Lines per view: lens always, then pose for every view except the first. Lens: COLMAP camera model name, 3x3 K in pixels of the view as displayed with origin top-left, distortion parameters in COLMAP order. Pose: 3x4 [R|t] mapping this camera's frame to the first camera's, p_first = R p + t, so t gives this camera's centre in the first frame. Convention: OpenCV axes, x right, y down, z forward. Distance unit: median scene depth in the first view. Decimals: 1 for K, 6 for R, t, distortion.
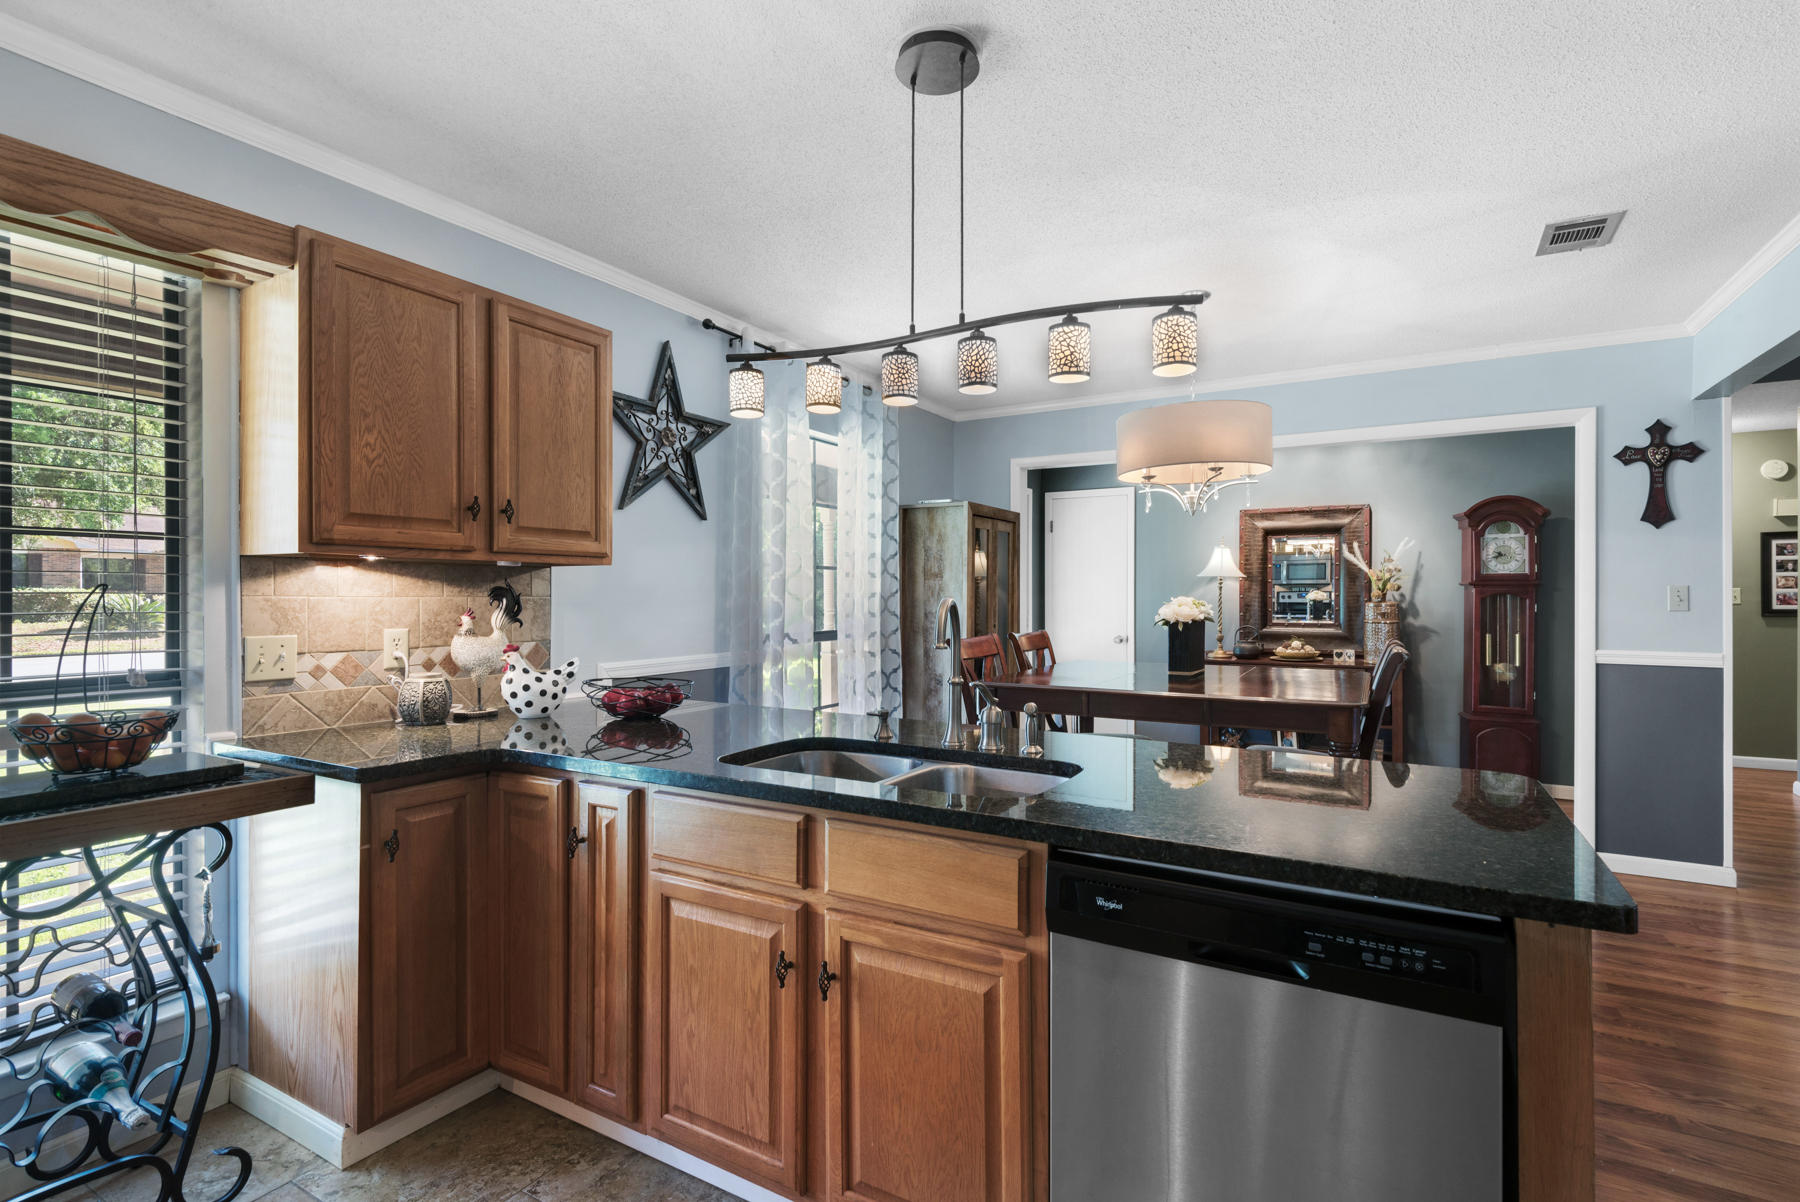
lens RADIAL K [[858.2, 0, 936.4], [0, 858.2, 598.8], [0, 0, 1]] dist [0.015675, -0.004397]
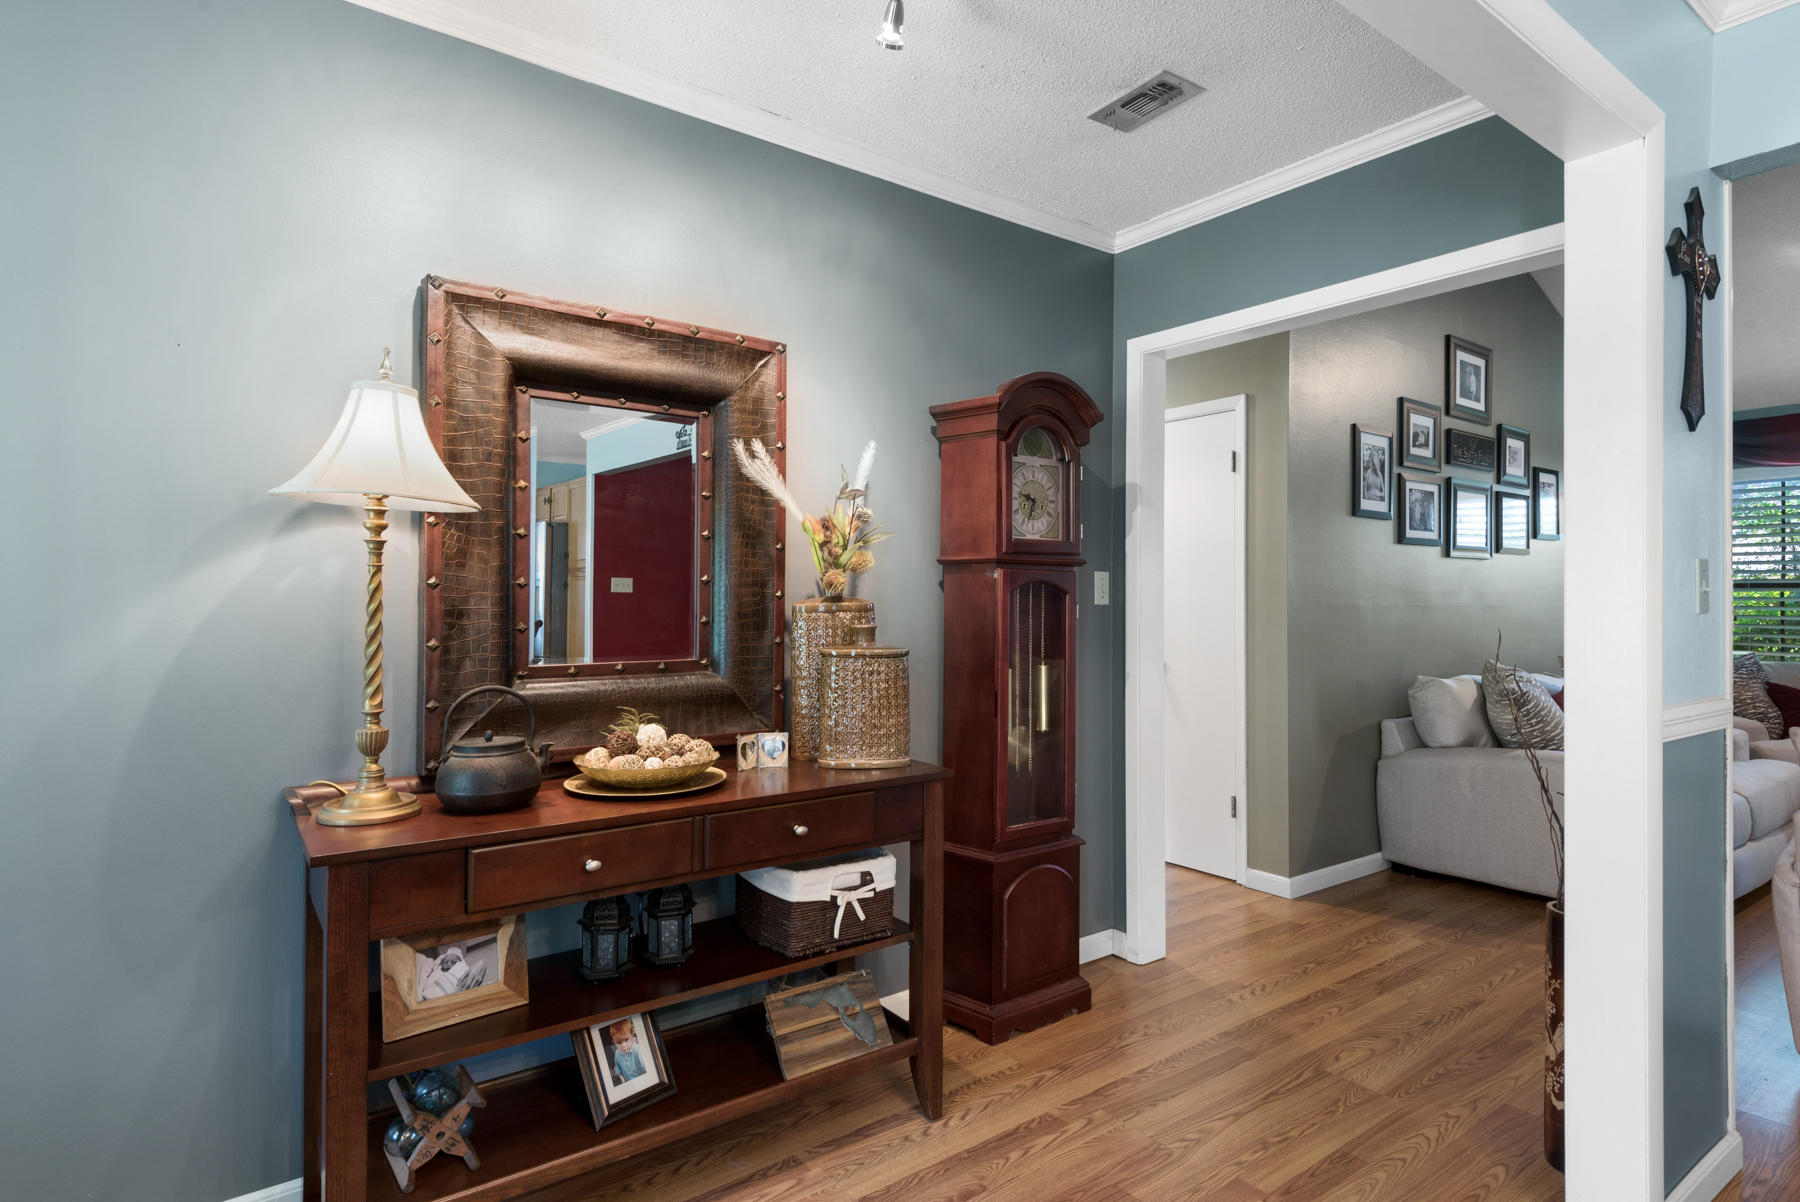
lens RADIAL K [[979.2, 0, 928.9], [0, 979.2, 584.5], [0, 0, 1]] dist [0.026038, -0.017423]
pose [[0.365772, 0.013768, 0.930603, 0.185175], [-0.003634, 0.999904, -0.013365, 0.003316], [-0.930697, 0.001507, 0.365787, 1.181476]]
